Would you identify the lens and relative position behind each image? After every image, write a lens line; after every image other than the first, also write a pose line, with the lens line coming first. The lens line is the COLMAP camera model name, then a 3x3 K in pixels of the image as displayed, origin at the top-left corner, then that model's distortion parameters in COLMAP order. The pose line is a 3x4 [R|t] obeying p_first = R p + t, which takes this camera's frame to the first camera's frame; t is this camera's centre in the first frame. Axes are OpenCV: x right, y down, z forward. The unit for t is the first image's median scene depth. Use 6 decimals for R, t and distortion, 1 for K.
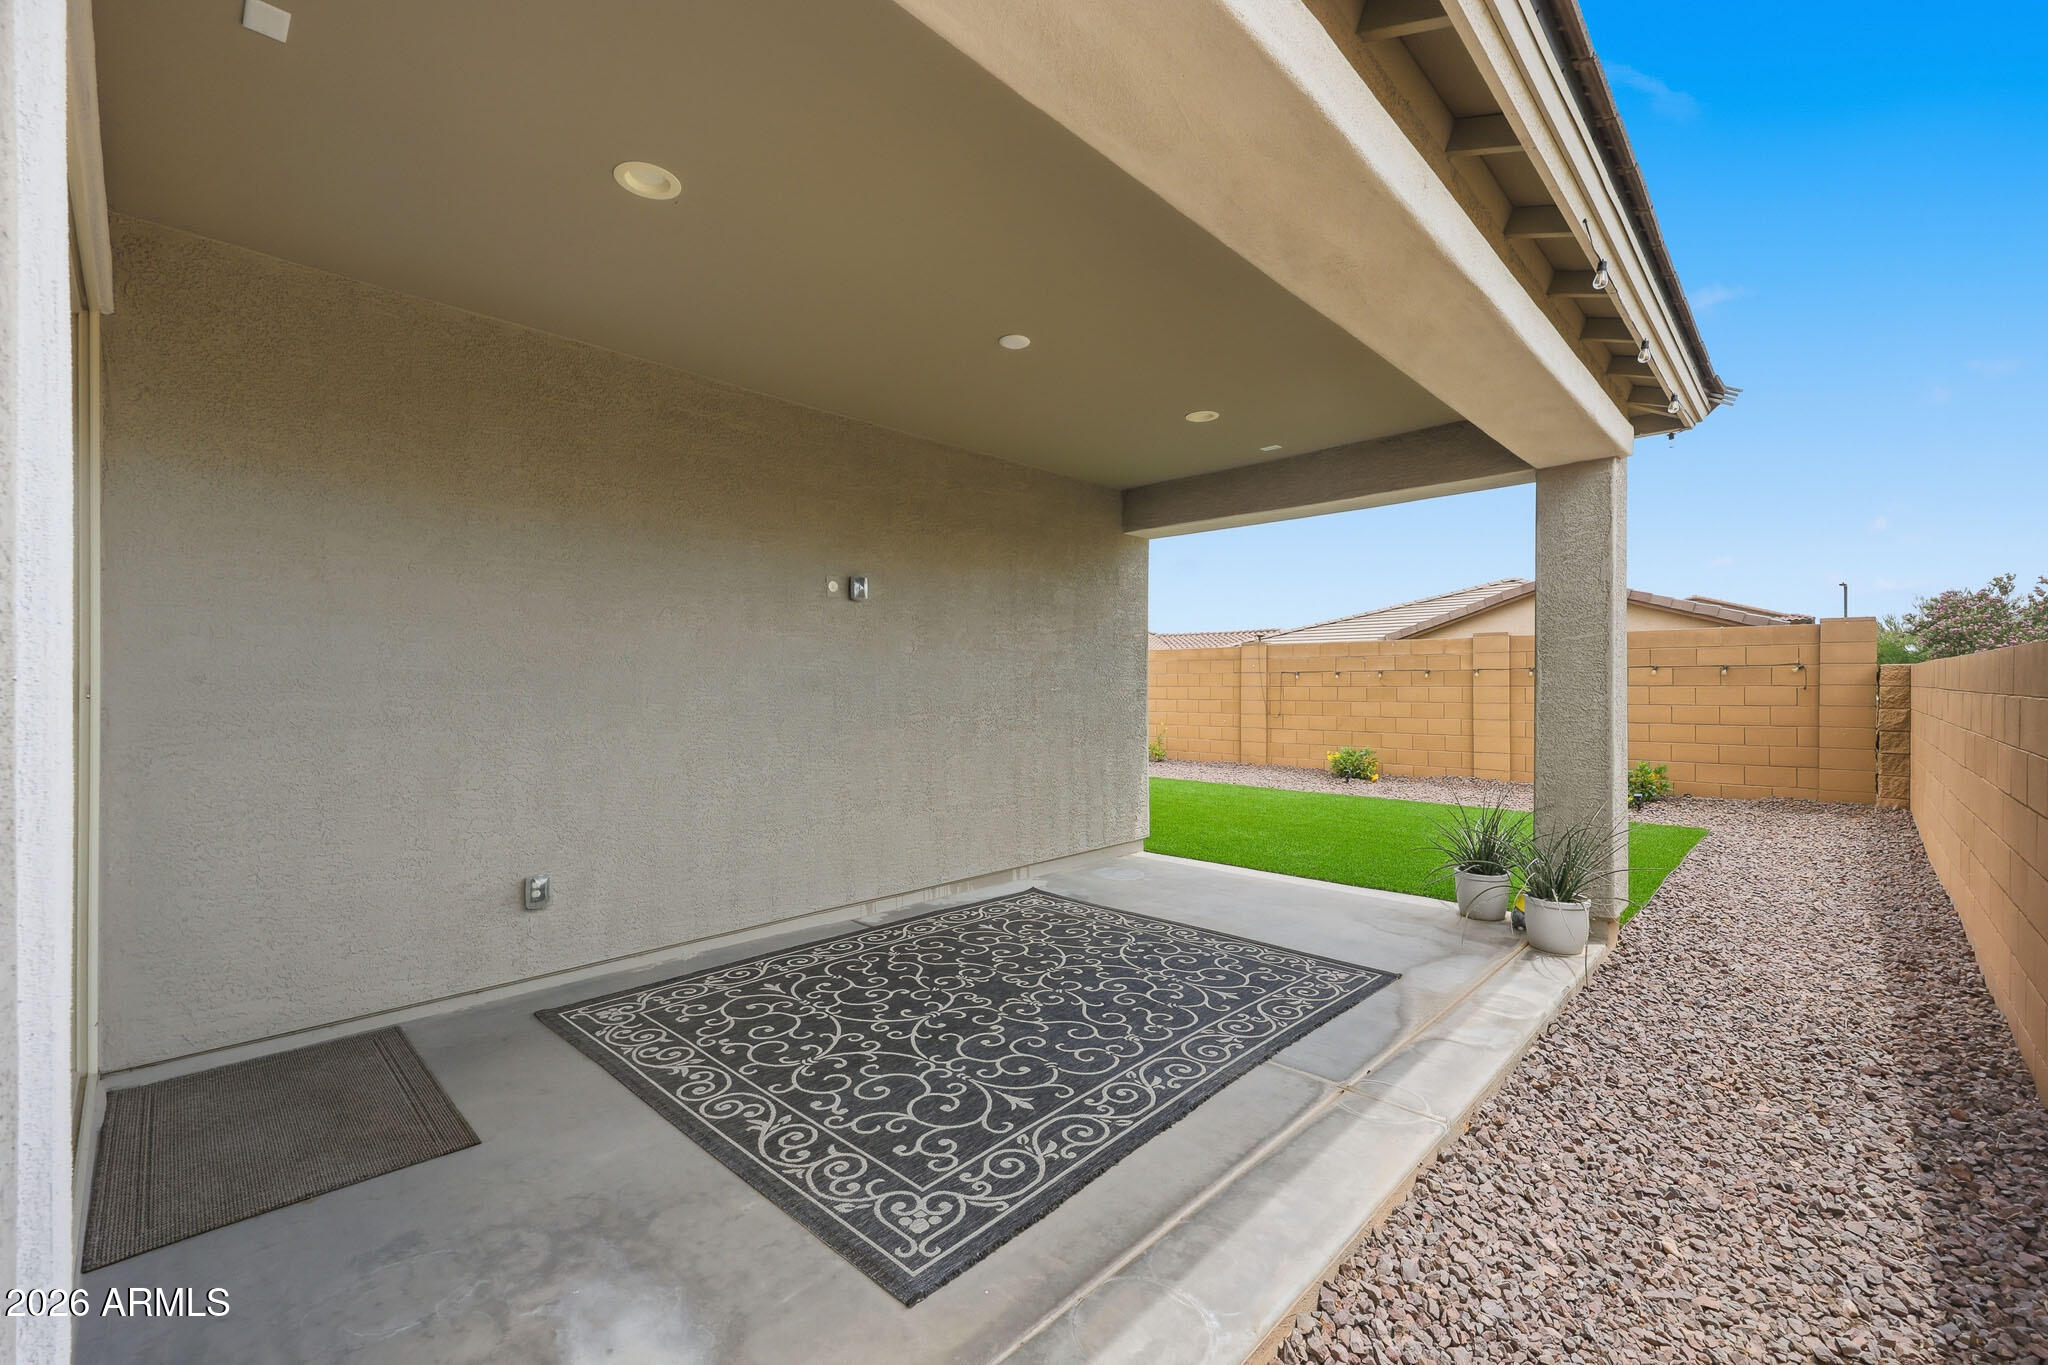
lens RADIAL K [[836.9, 0, 1022.5], [0, 836.9, 689.1], [0, 0, 1]] dist [0.000526, -0.000377]
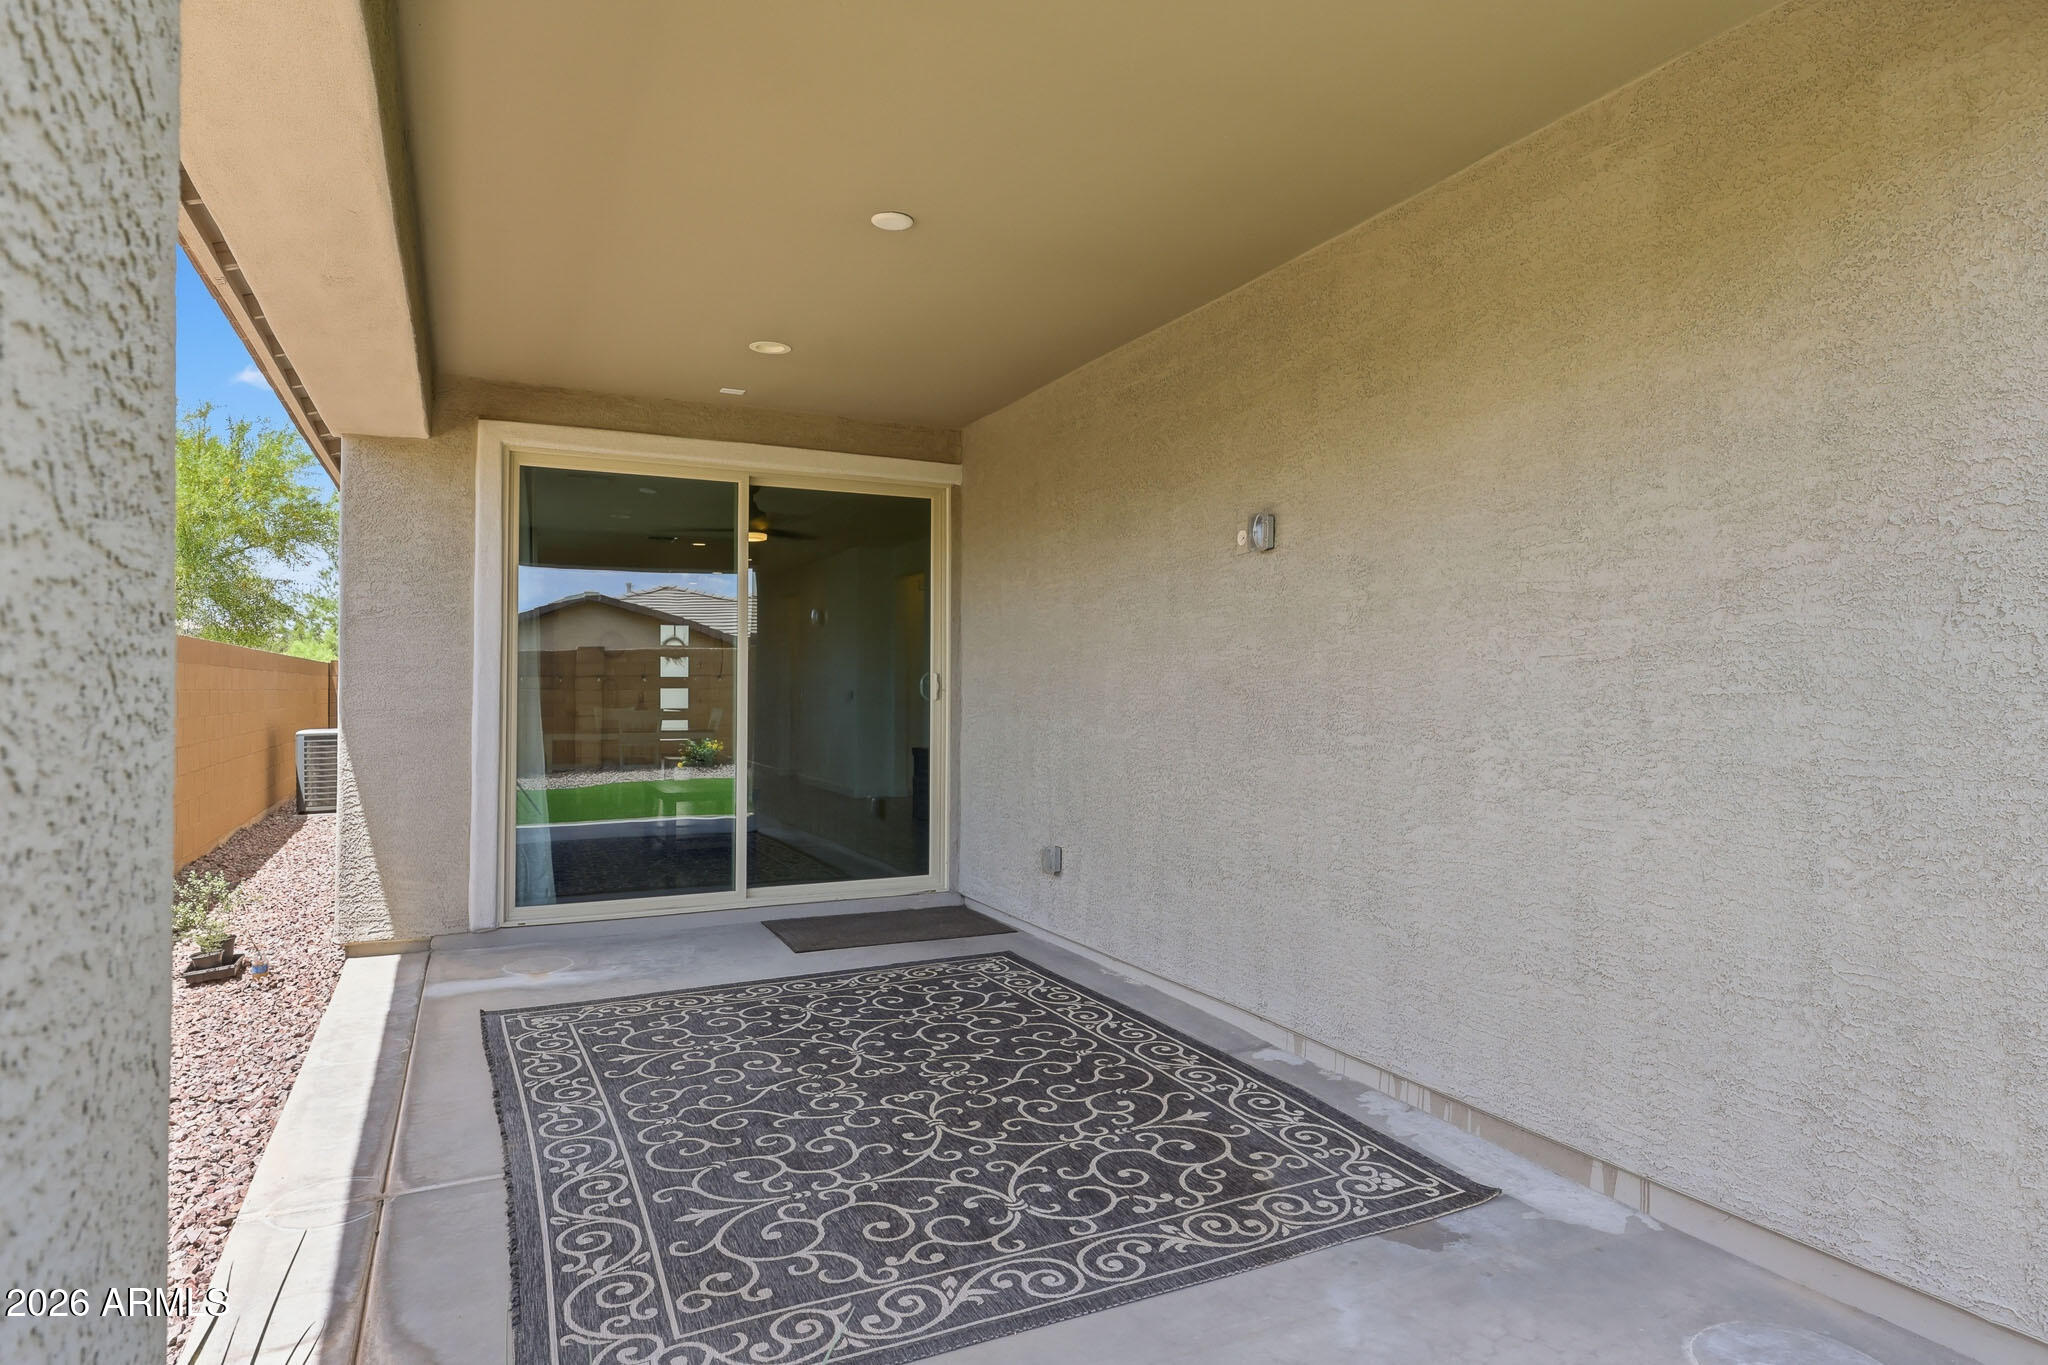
lens RADIAL K [[1141.8, 0, 1023.5], [0, 1141.8, 676.2], [0, 0, 1]] dist [0.006202, -0.000427]
pose [[-0.342939, -0.009123, -0.939313, 0.898982], [-0.005339, 0.999956, -0.007763, -0.001667], [0.939342, 0.002353, -0.342972, 1.457093]]
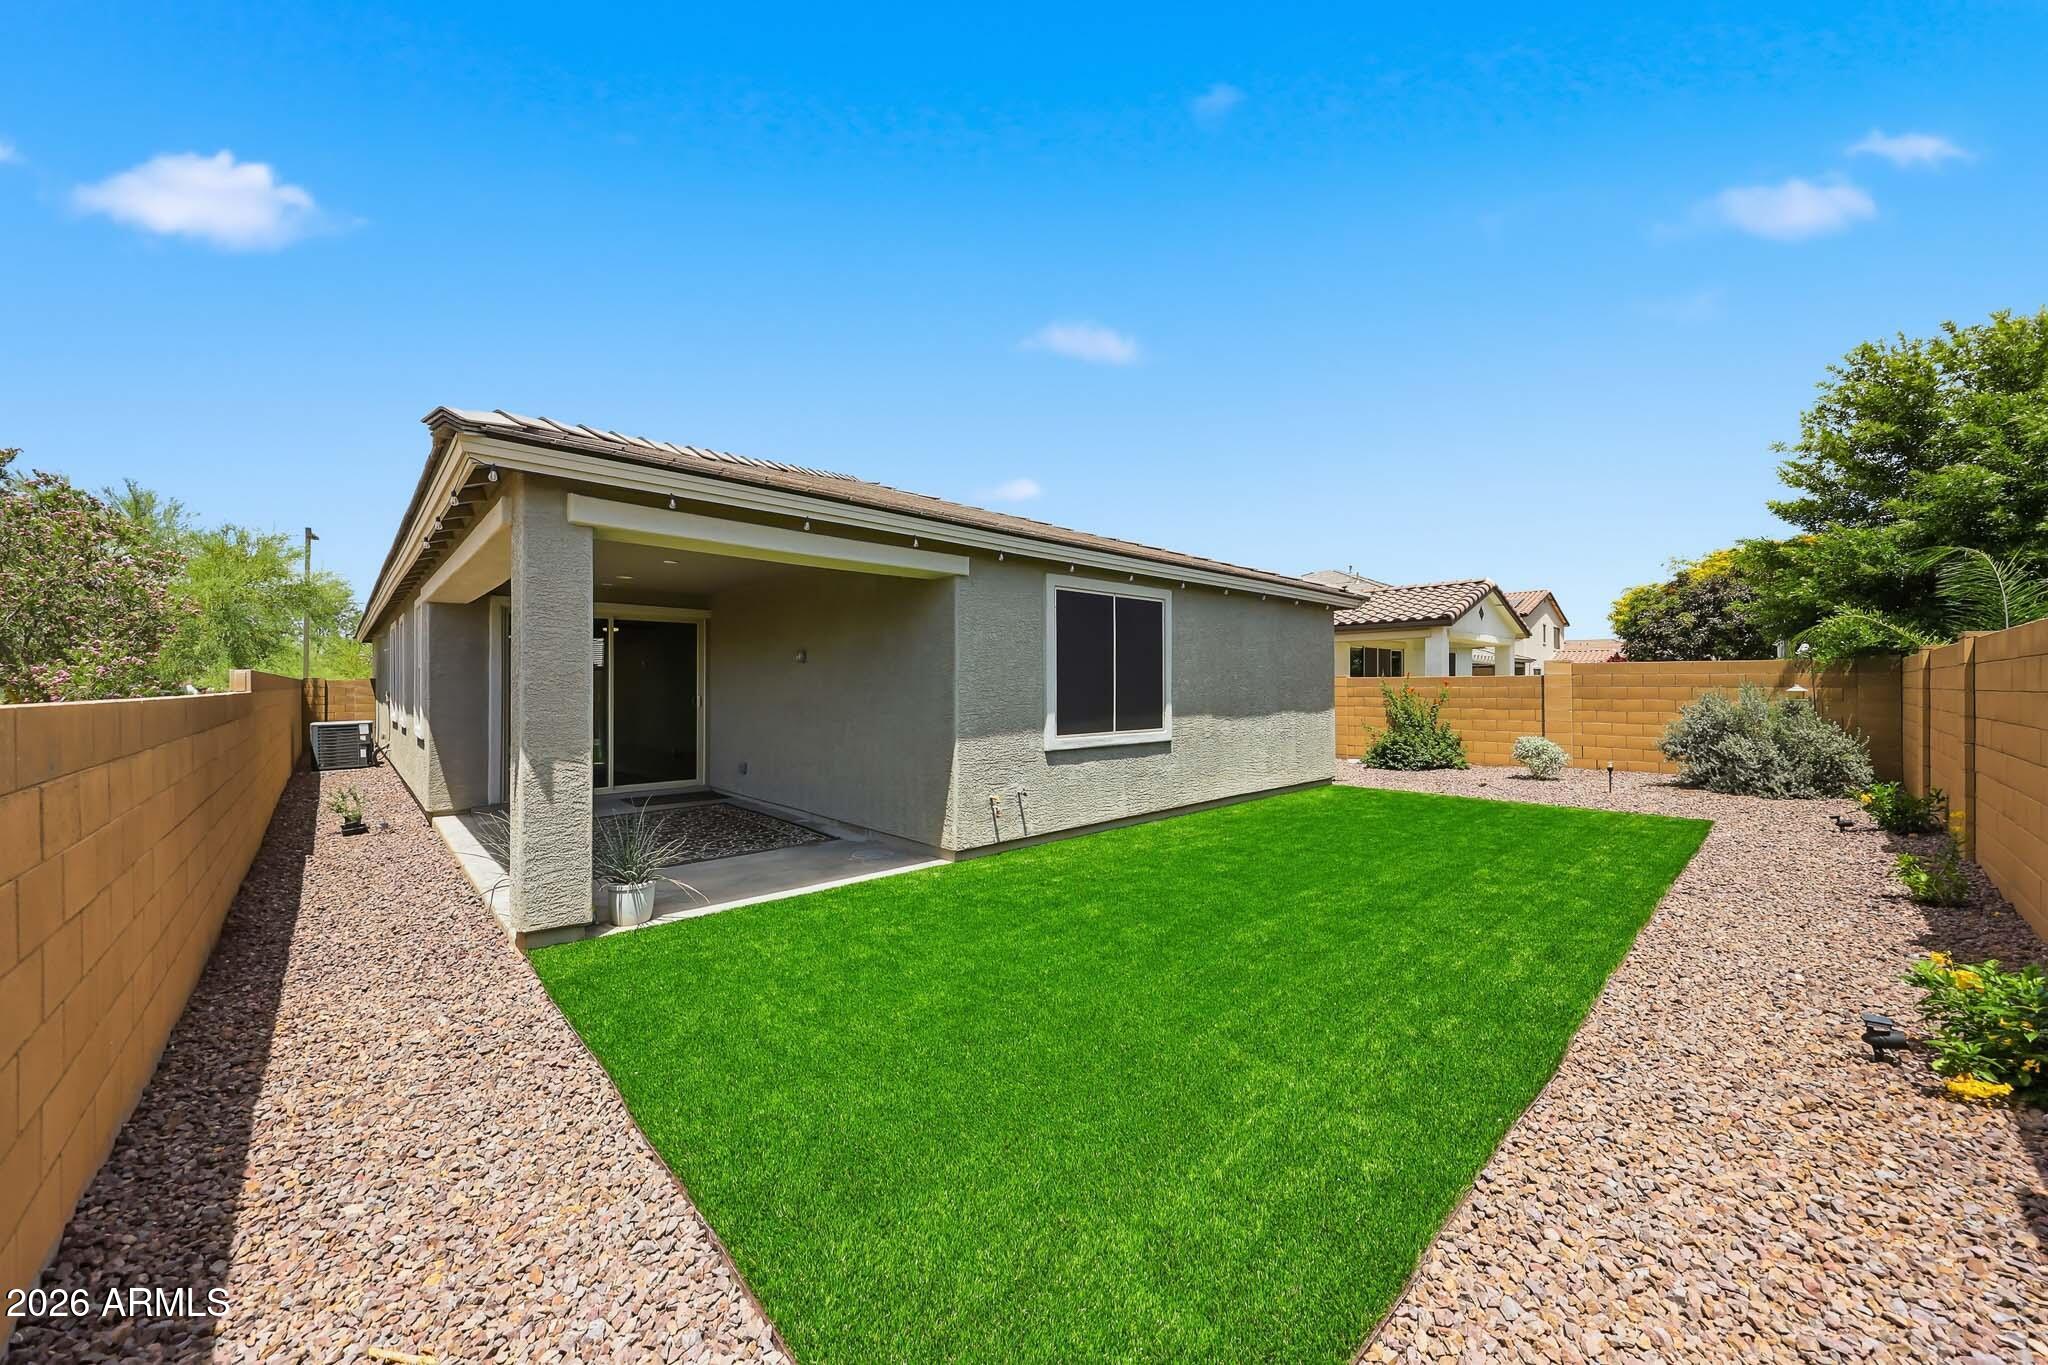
lens RADIAL K [[738.3, 0, 1022.1], [0, 738.3, 679.7], [0, 0, 1]] dist [-0.000607, -0.000023]
pose [[-0.054862, 0.001889, -0.998492, 2.005660], [-0.000407, 0.999998, 0.001914, -0.082523], [0.998494, 0.000511, -0.054862, 2.106036]]
